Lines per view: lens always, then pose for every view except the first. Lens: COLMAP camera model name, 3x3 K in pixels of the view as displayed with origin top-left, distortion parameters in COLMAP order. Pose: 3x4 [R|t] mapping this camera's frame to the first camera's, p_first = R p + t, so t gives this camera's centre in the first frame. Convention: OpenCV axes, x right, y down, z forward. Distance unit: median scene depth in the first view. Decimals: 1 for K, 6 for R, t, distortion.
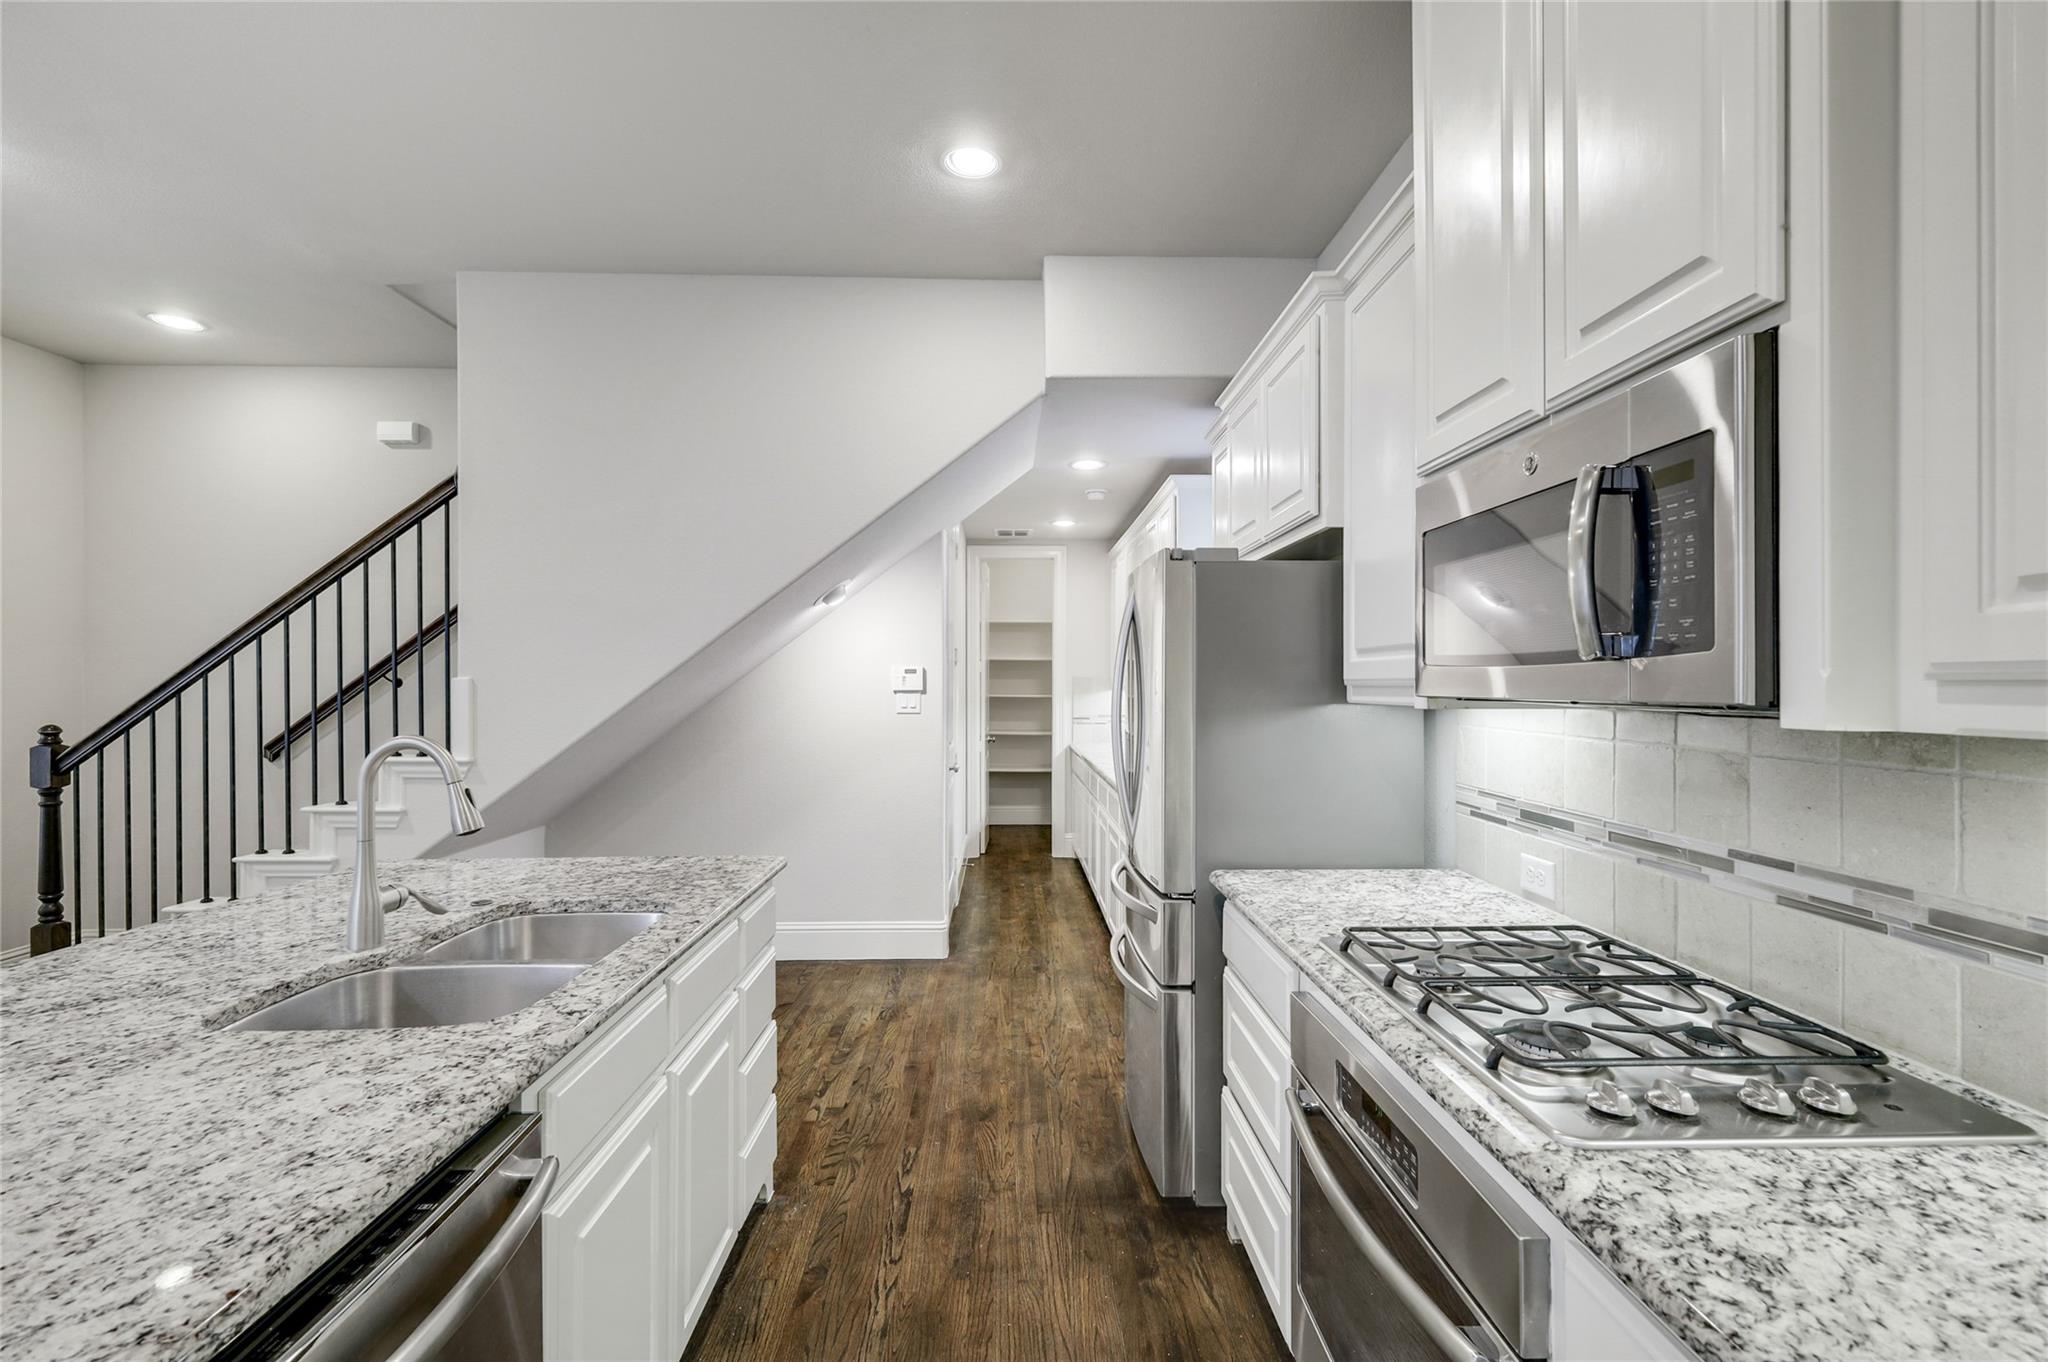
lens RADIAL K [[909.0, 0, 1024.0], [0, 909.0, 681.0], [0, 0, 1]] dist [0.000910, 0.000006]
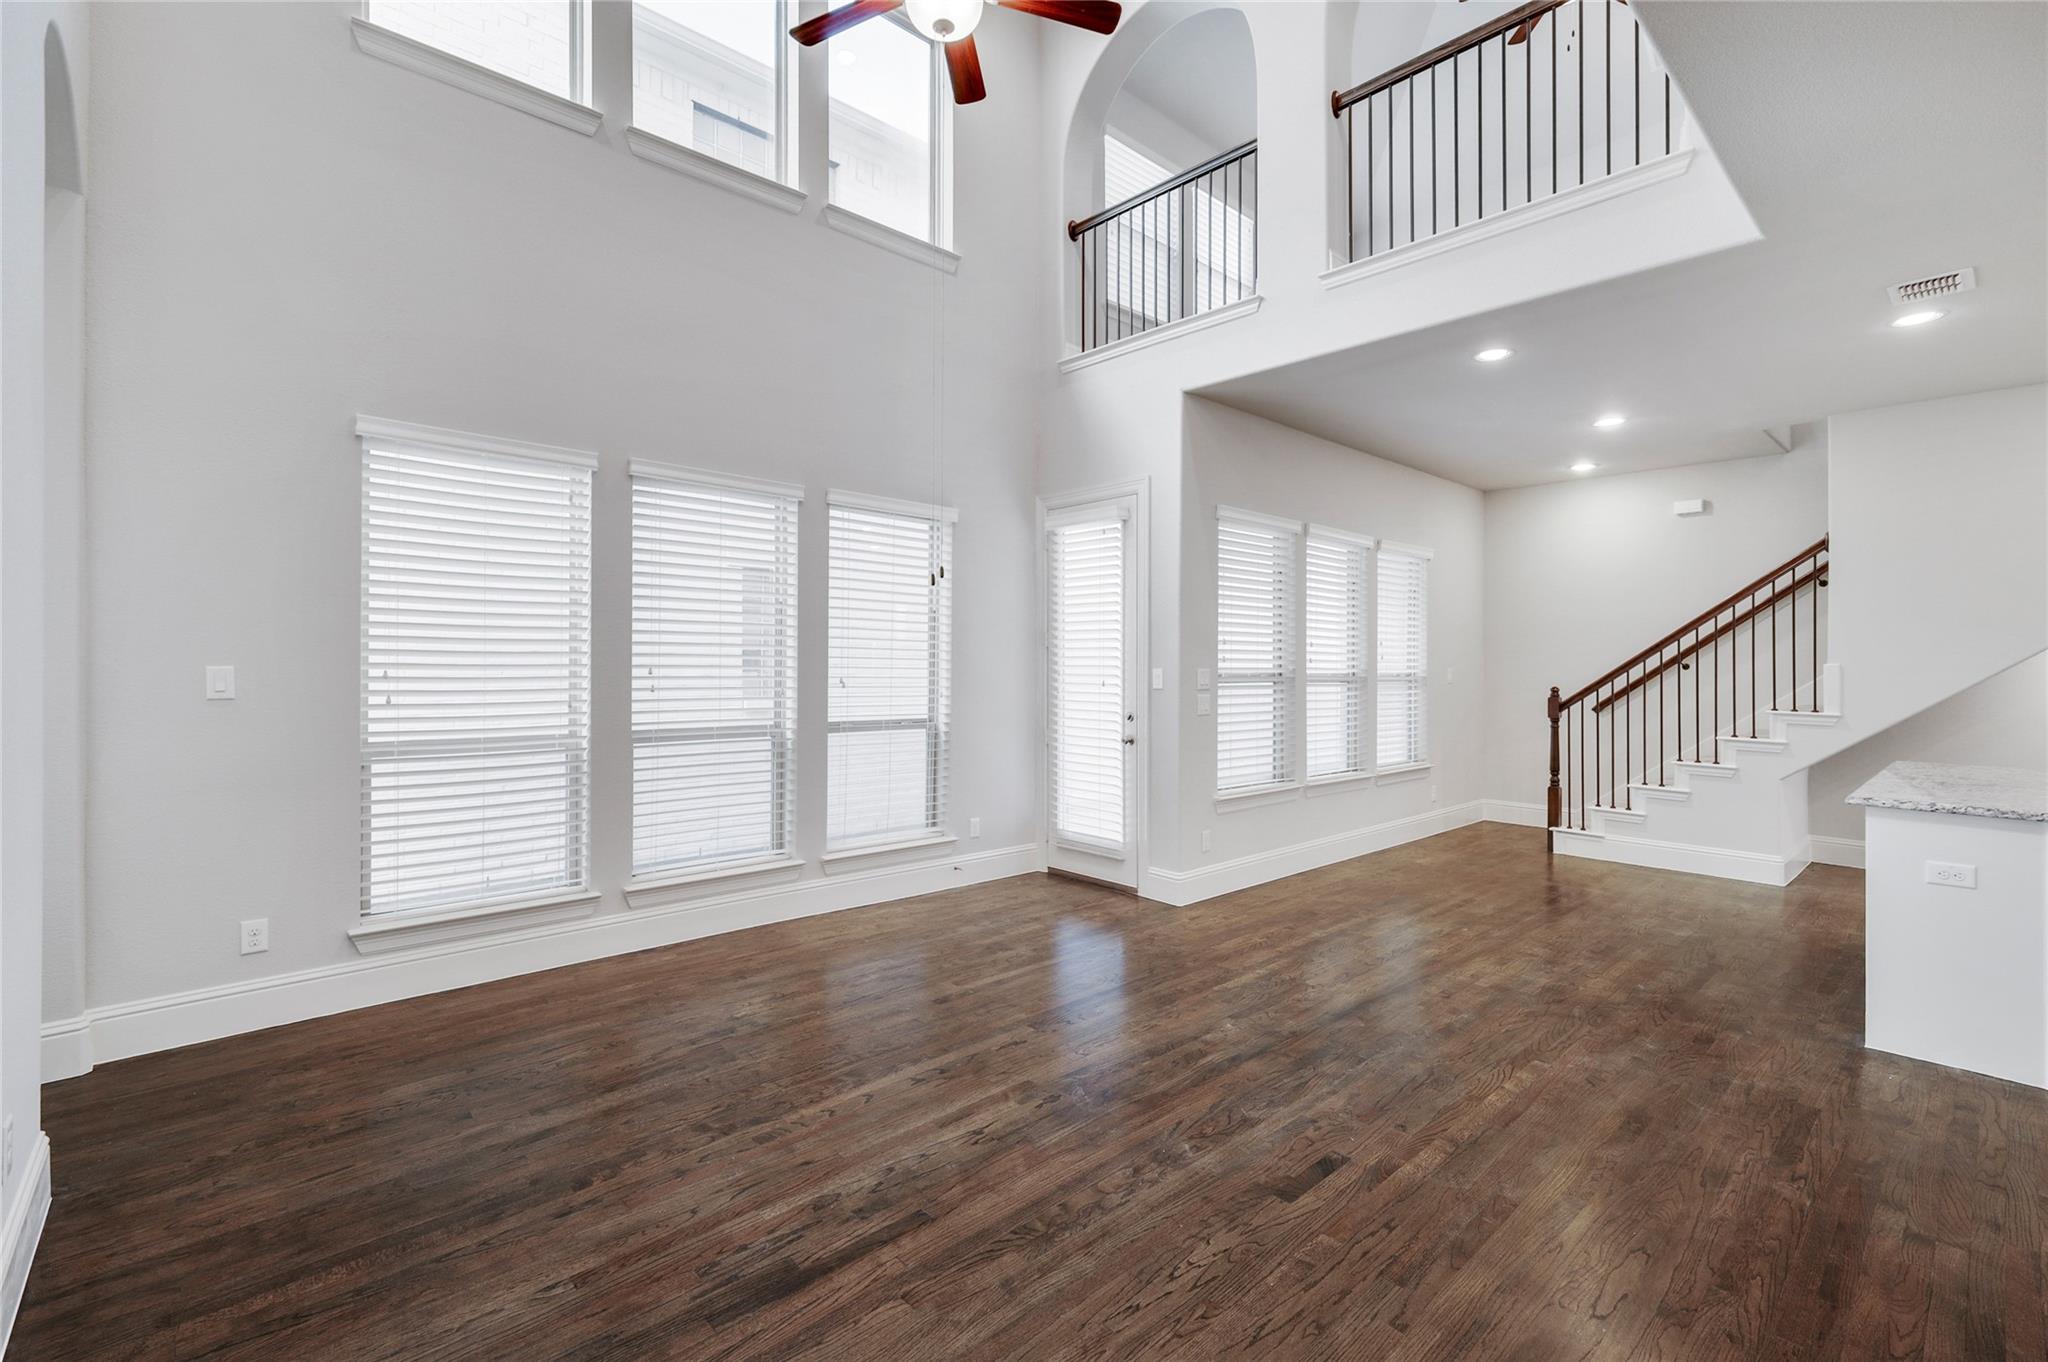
lens RADIAL K [[903.4, 0, 1033.9], [0, 903.4, 649.5], [0, 0, 1]] dist [0.010471, -0.000015]
pose [[0.658888, -0.009398, -0.752182, -0.341086], [-0.004610, 0.999853, -0.016530, 0.005271], [0.752227, 0.014360, 0.658748, -1.172595]]
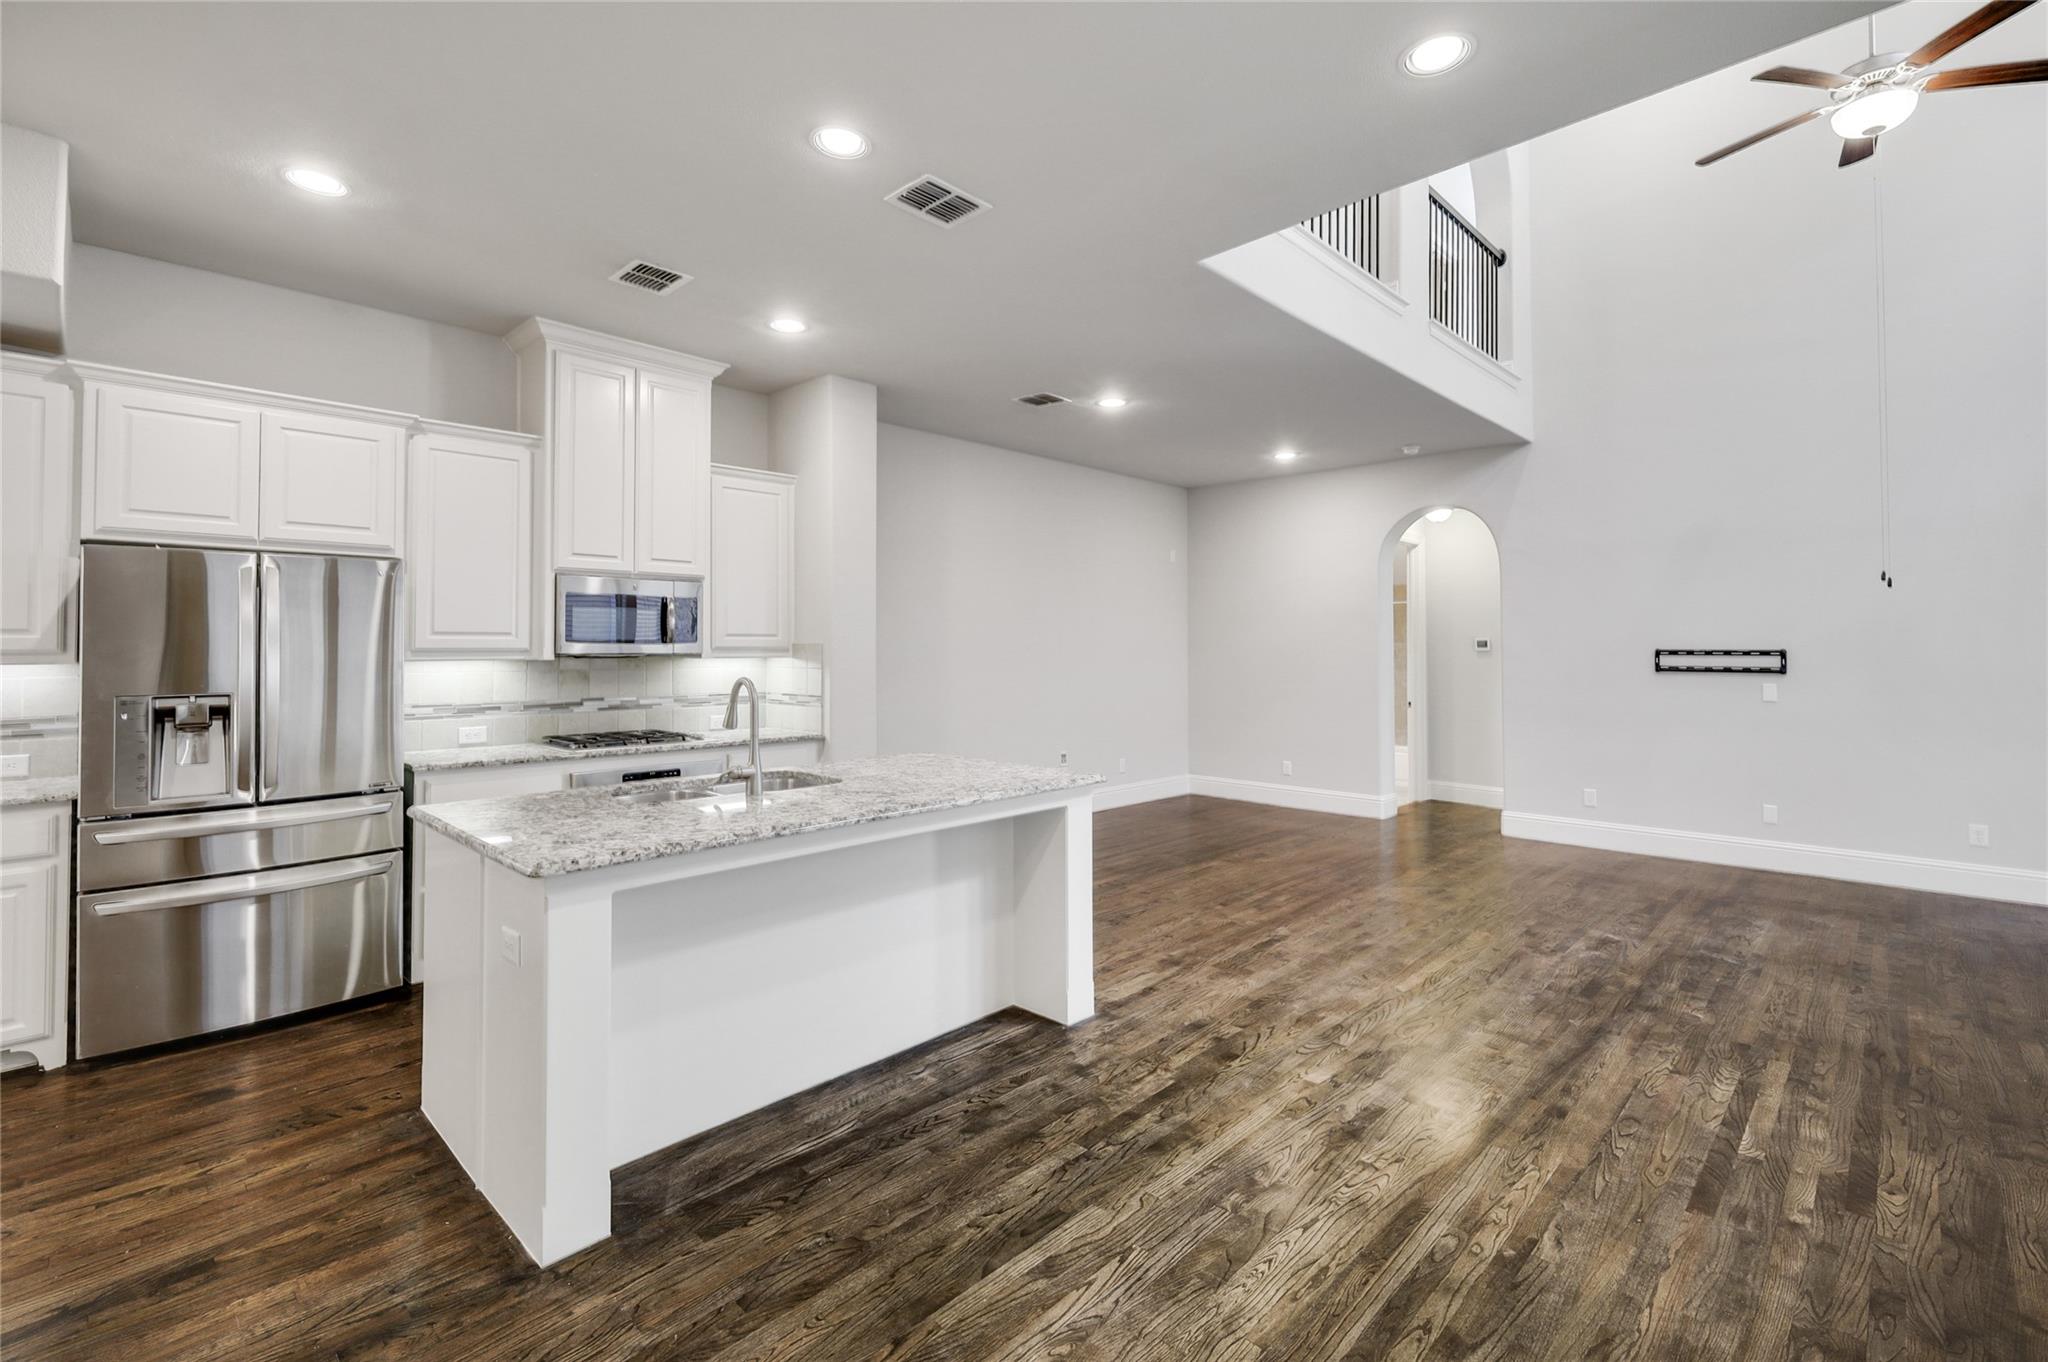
lens RADIAL K [[903.4, 0, 1033.9], [0, 903.4, 649.5], [0, 0, 1]] dist [0.010471, -0.000015]
pose [[-0.701220, 0.000467, 0.712945, -1.174711], [0.000627, 1.000000, -0.000038, 0.002320], [-0.712945, 0.000420, -0.701220, 0.923653]]
